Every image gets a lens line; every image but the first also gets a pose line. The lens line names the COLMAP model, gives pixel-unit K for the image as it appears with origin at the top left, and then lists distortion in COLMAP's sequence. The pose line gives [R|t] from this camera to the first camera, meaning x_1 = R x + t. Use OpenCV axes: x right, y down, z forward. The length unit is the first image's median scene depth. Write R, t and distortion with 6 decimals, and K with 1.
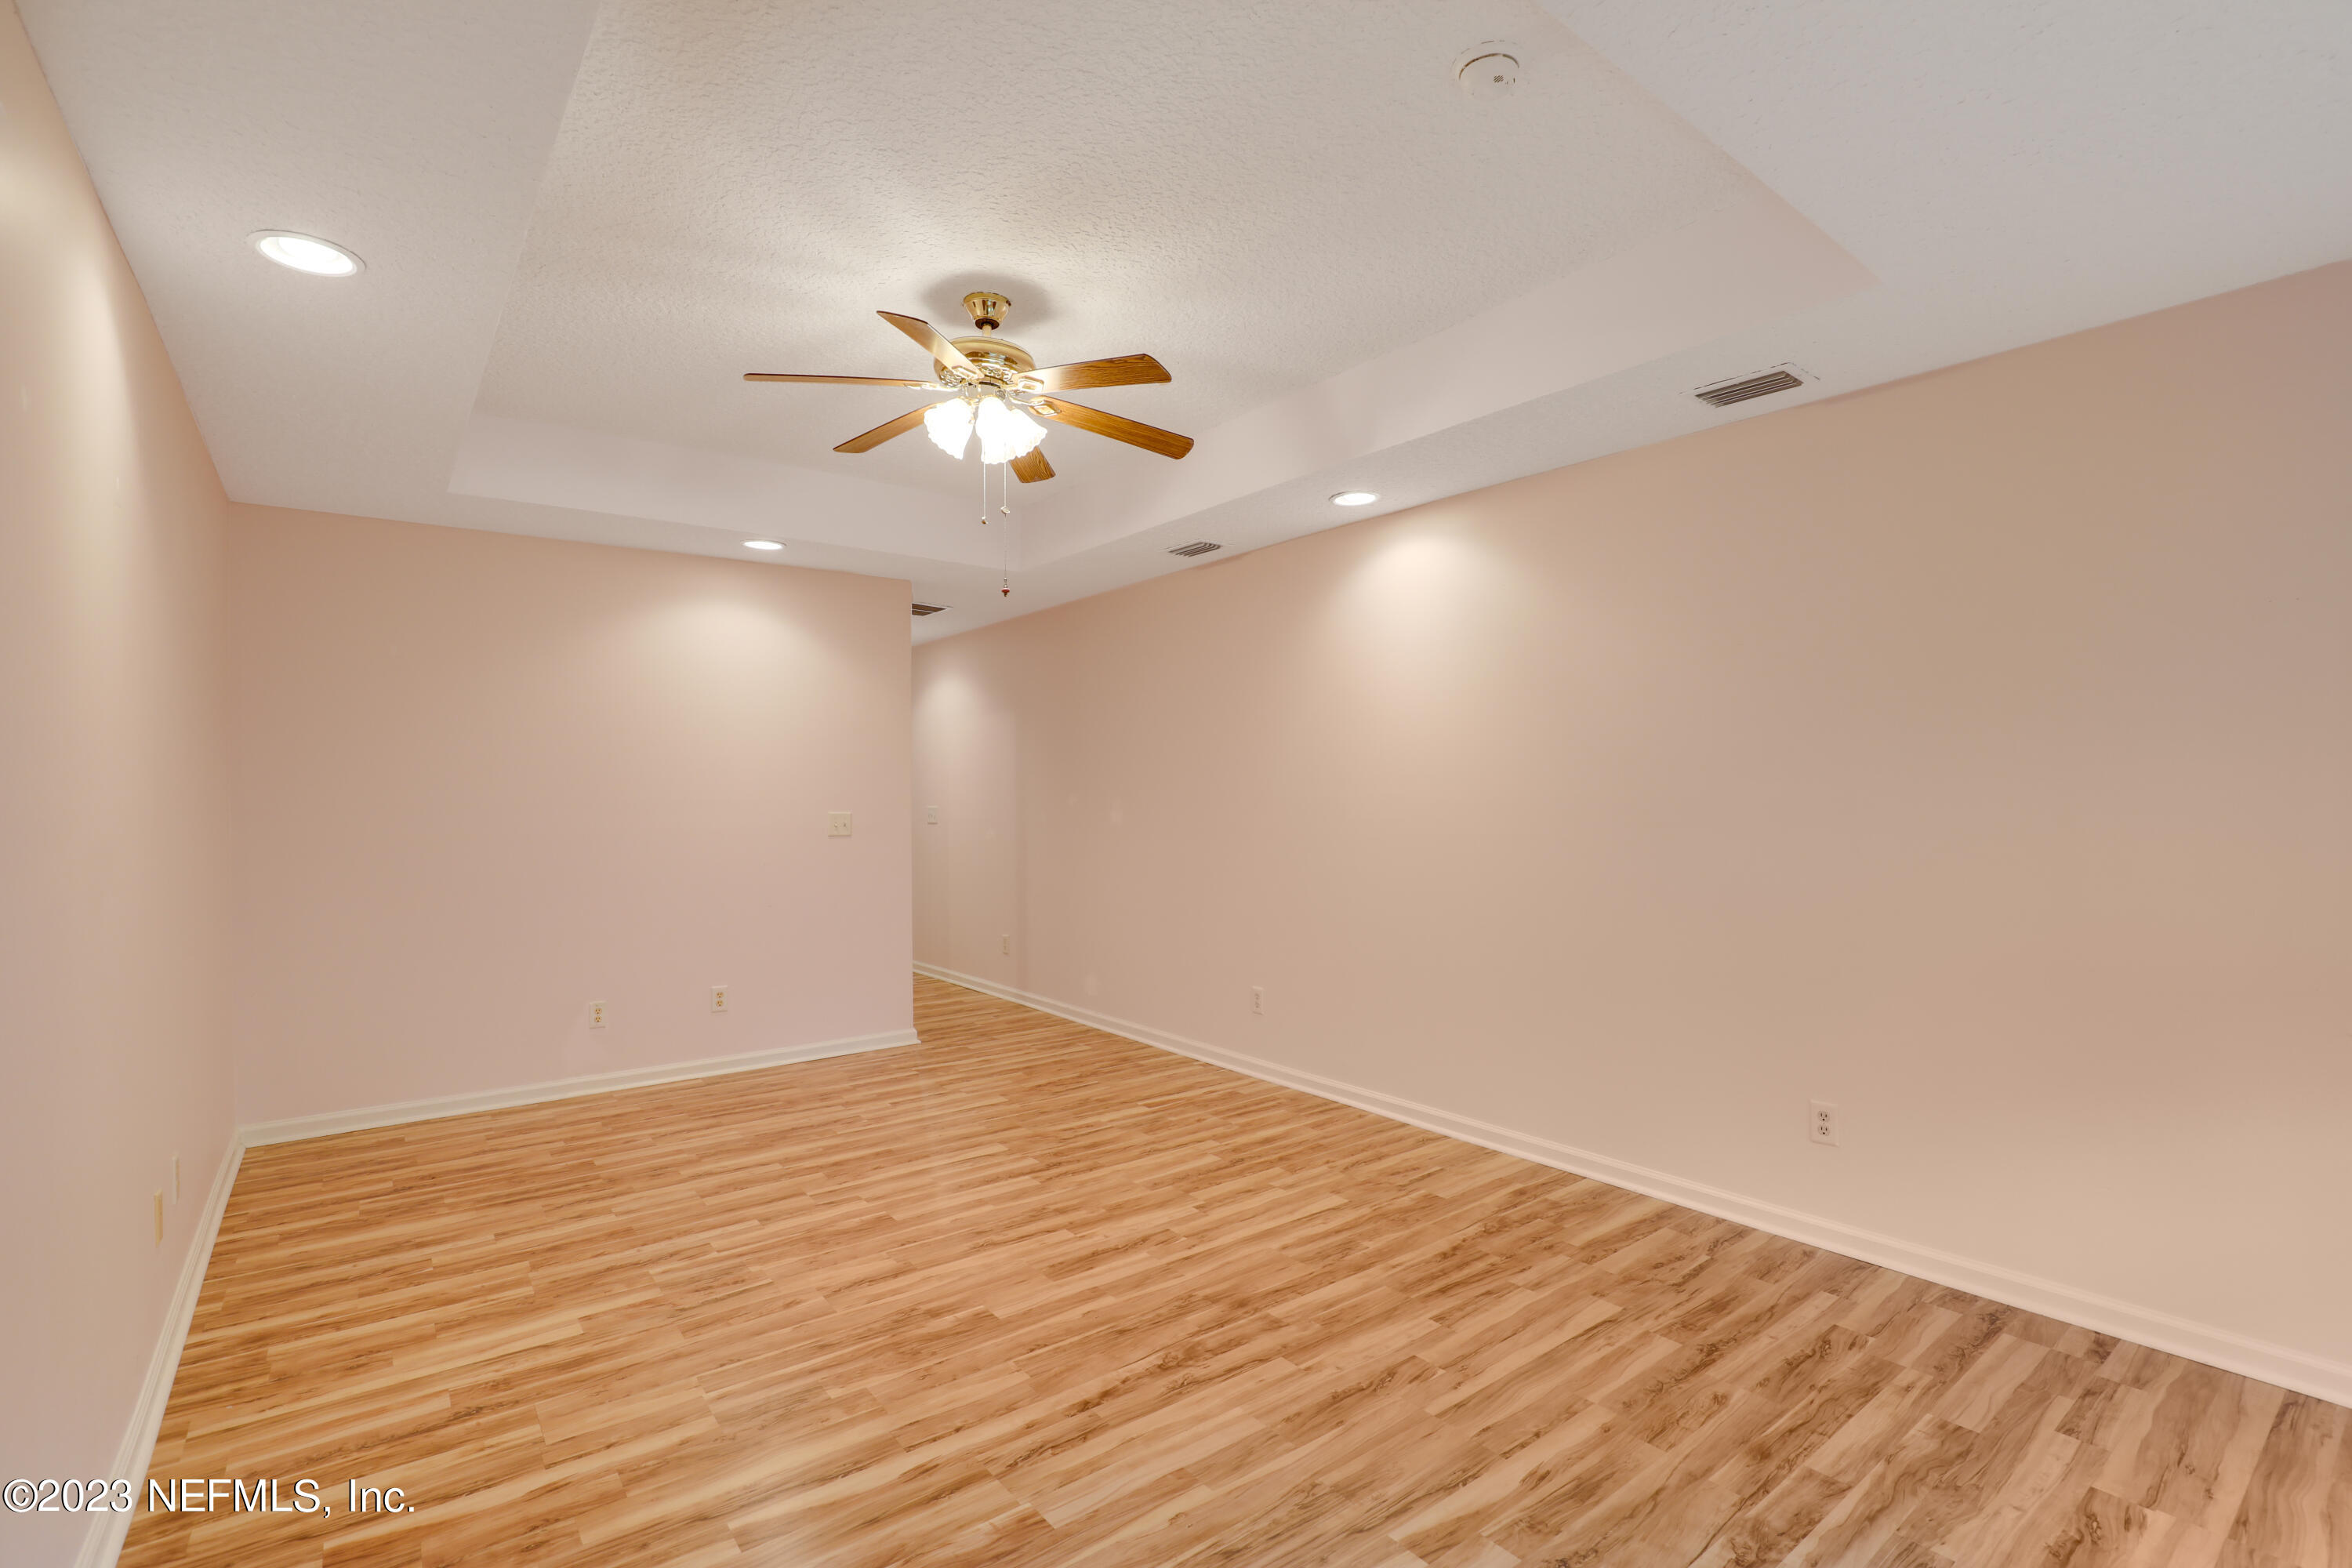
lens RADIAL K [[1080.4, 0, 1193.1], [0, 1080.4, 795.4], [0, 0, 1]] dist [-0.035351, 0.007084]
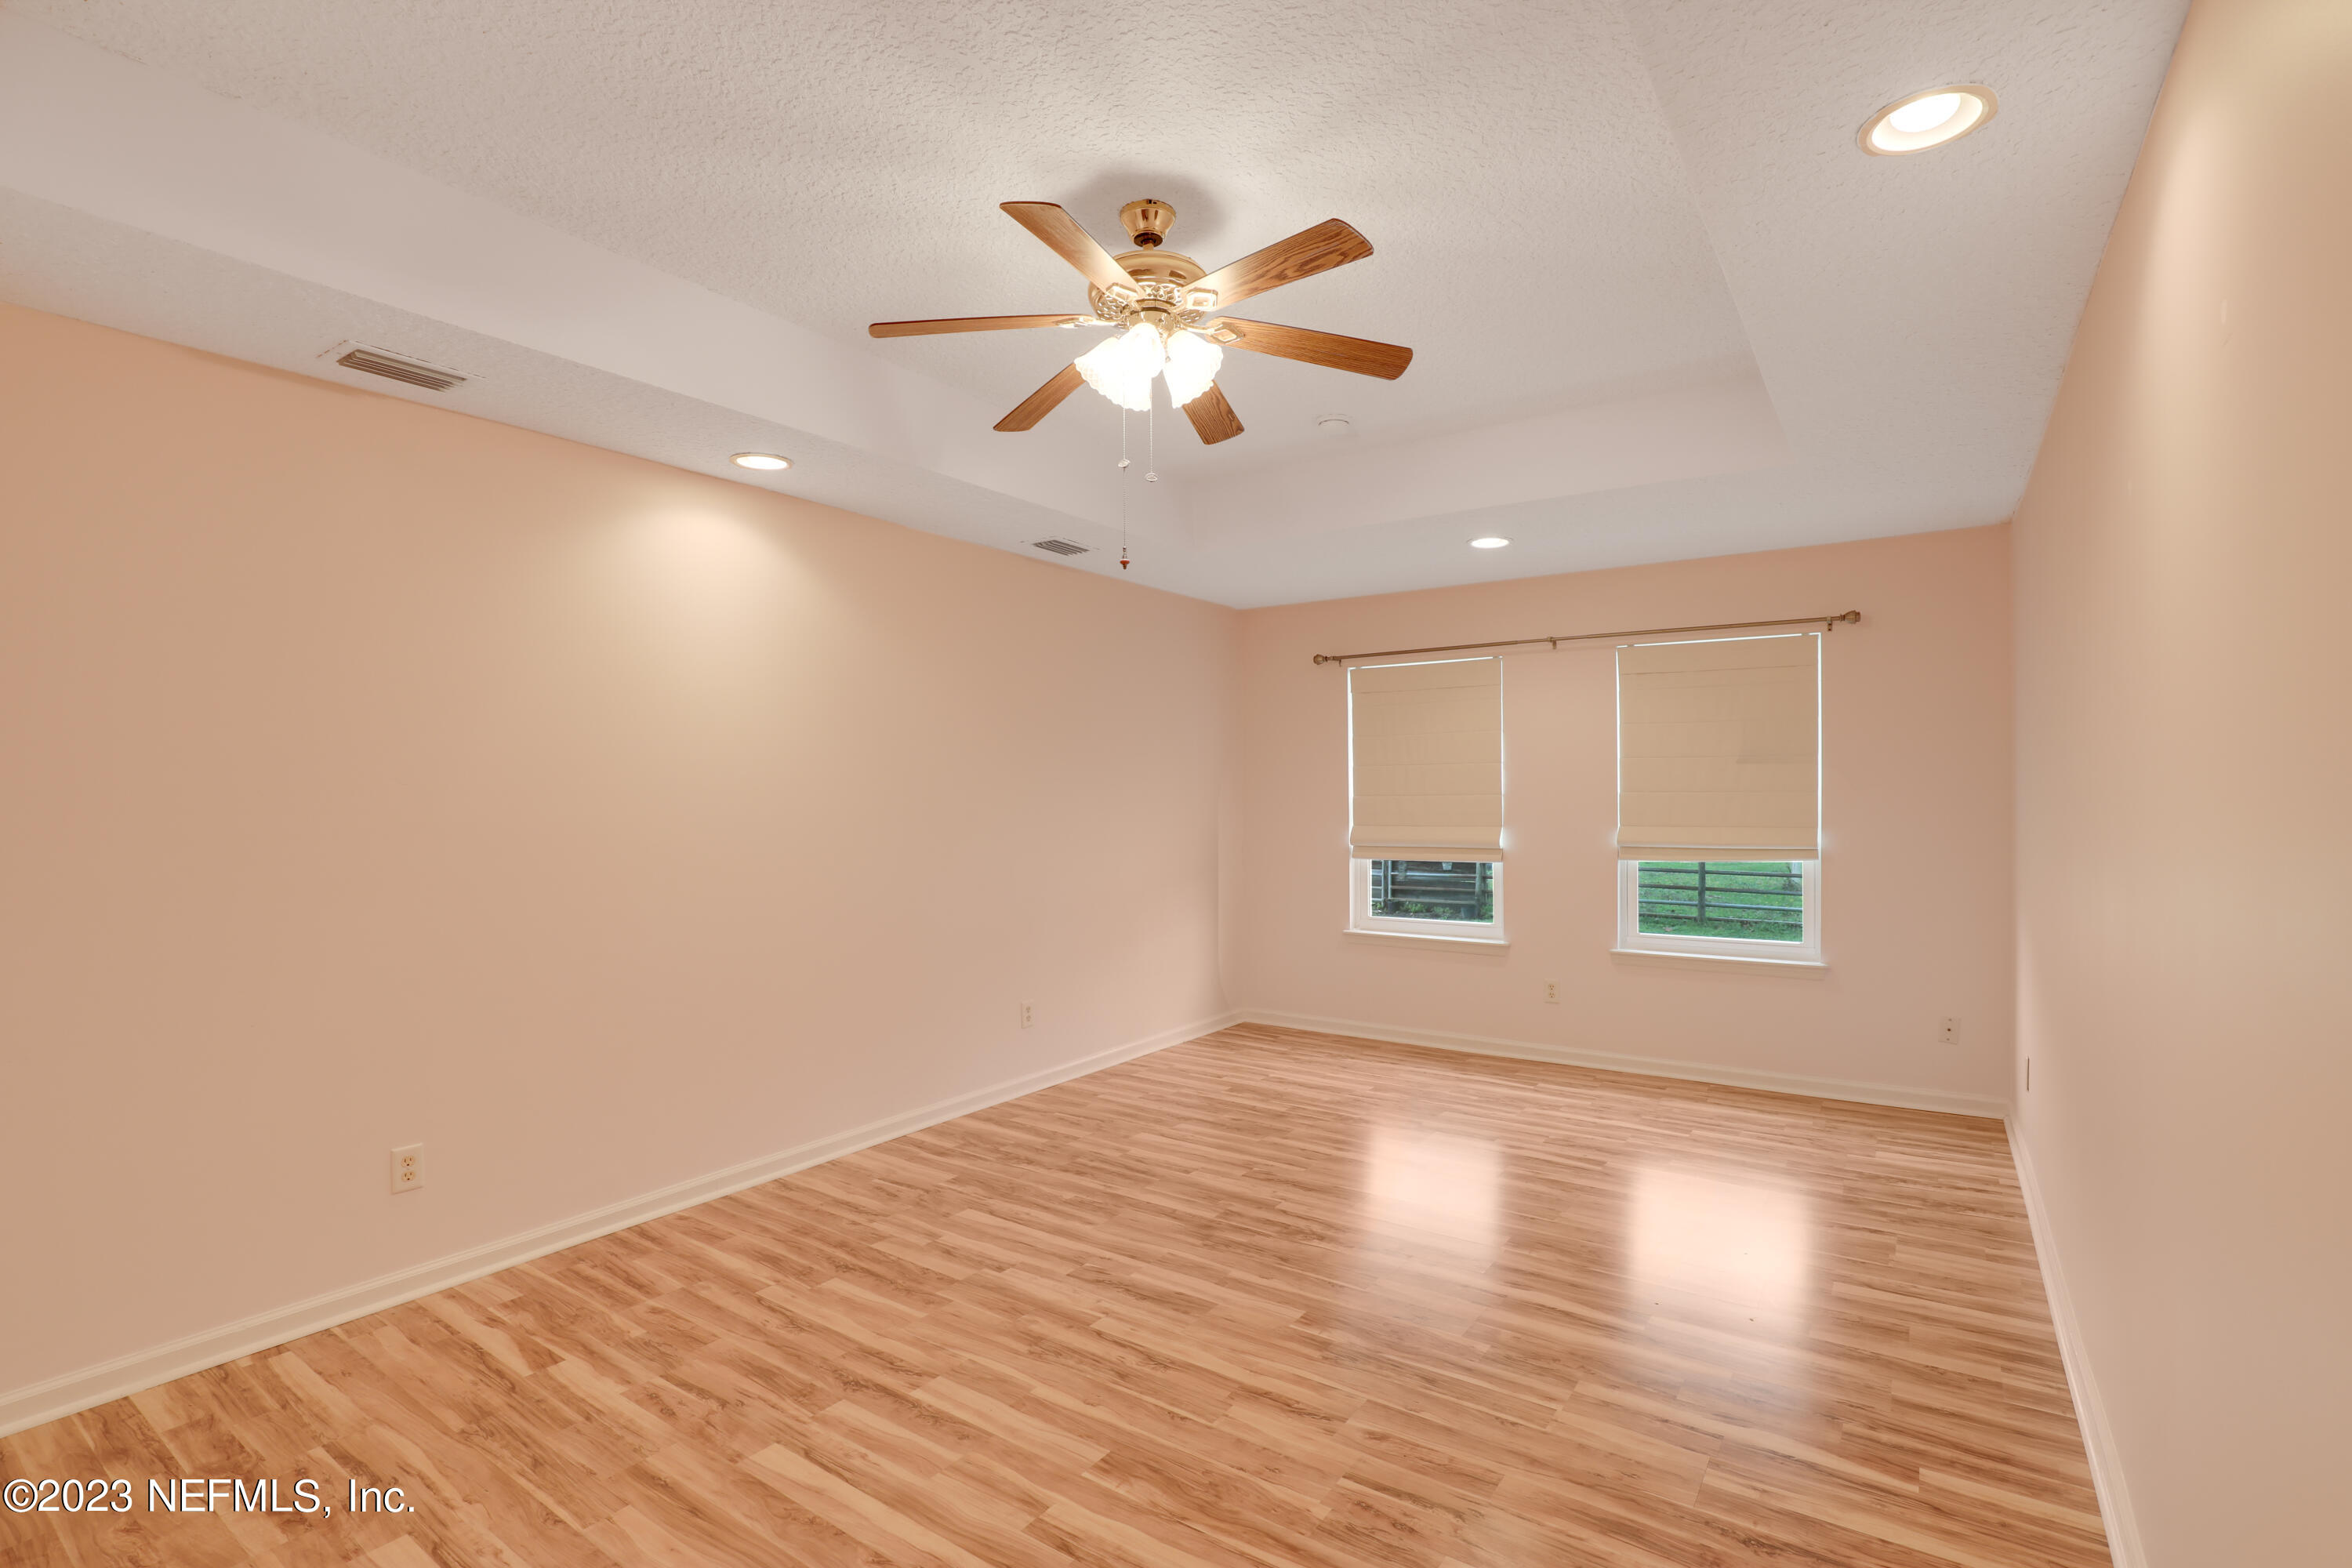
lens RADIAL K [[1080.4, 0, 1193.1], [0, 1080.4, 795.4], [0, 0, 1]] dist [-0.035351, 0.007084]
pose [[-0.301431, 0.005062, 0.953474, -0.987346], [0.011532, 0.999932, -0.001663, -0.010772], [-0.953418, 0.010494, -0.301469, 1.220948]]
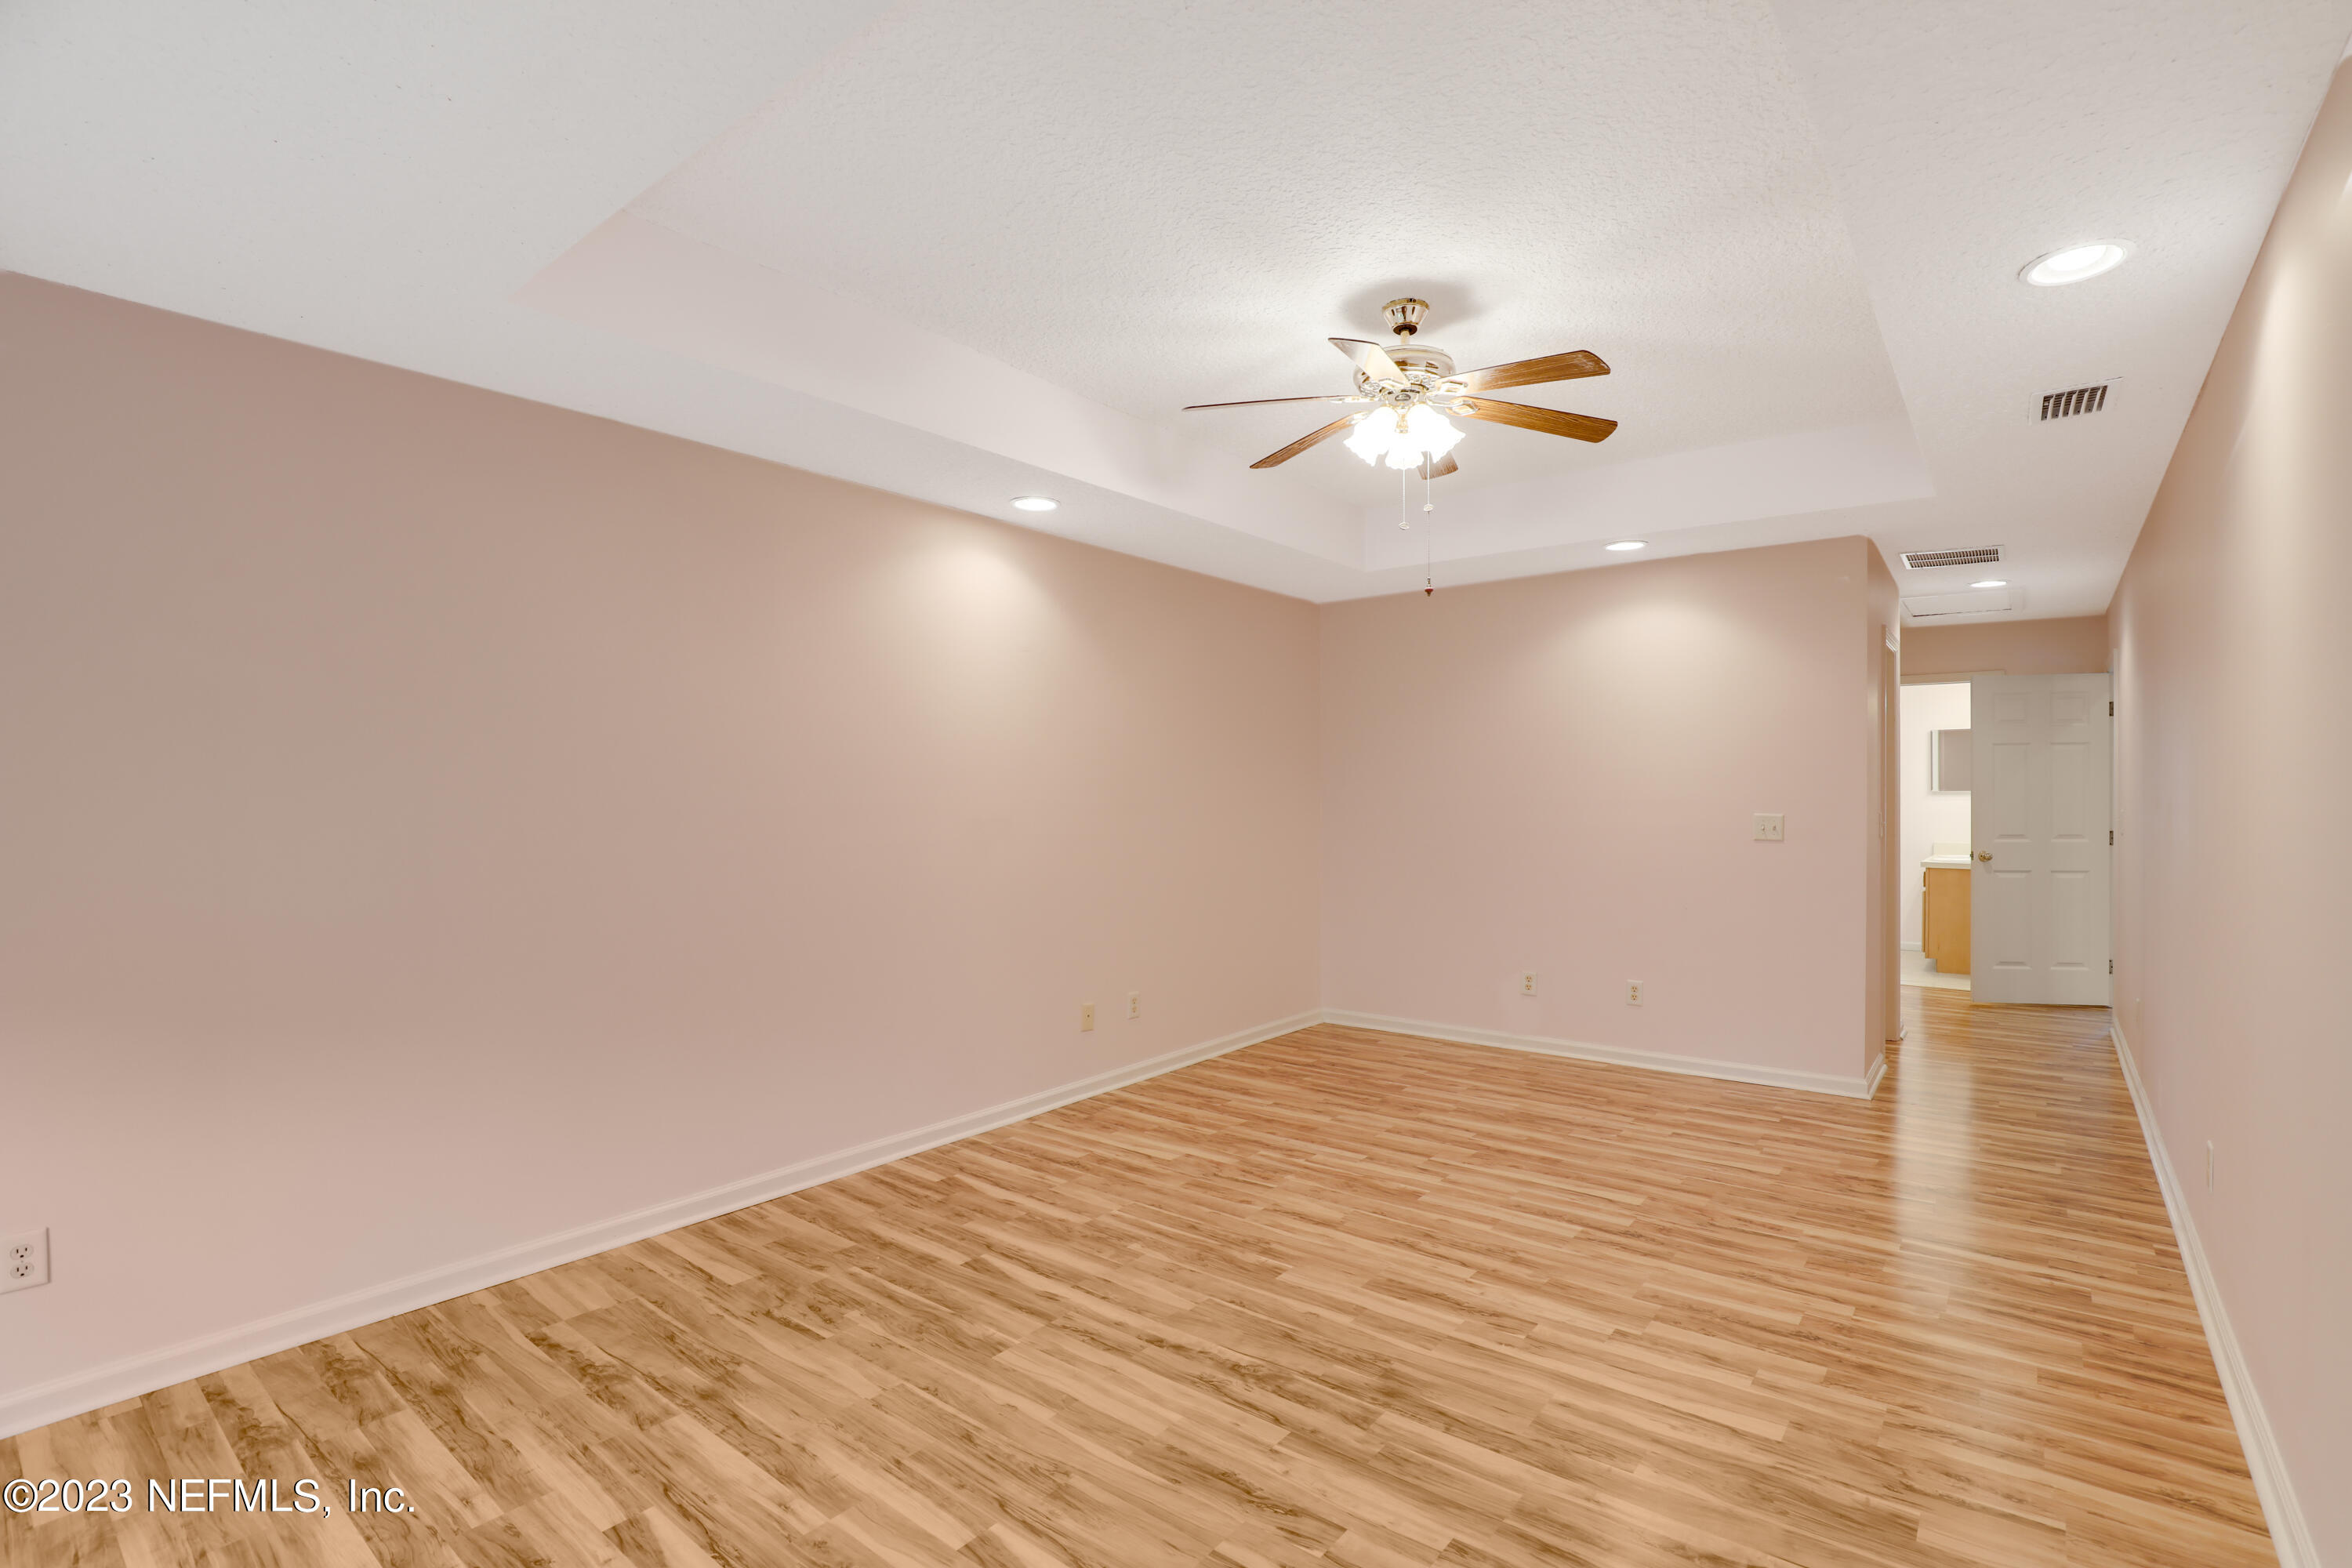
lens RADIAL K [[1080.4, 0, 1193.1], [0, 1080.4, 795.4], [0, 0, 1]] dist [-0.035351, 0.007084]
pose [[0.233971, 0.008262, -0.972209, 0.742517], [-0.001174, 0.999966, 0.008215, -0.010843], [0.972243, -0.000781, 0.233972, 0.572572]]
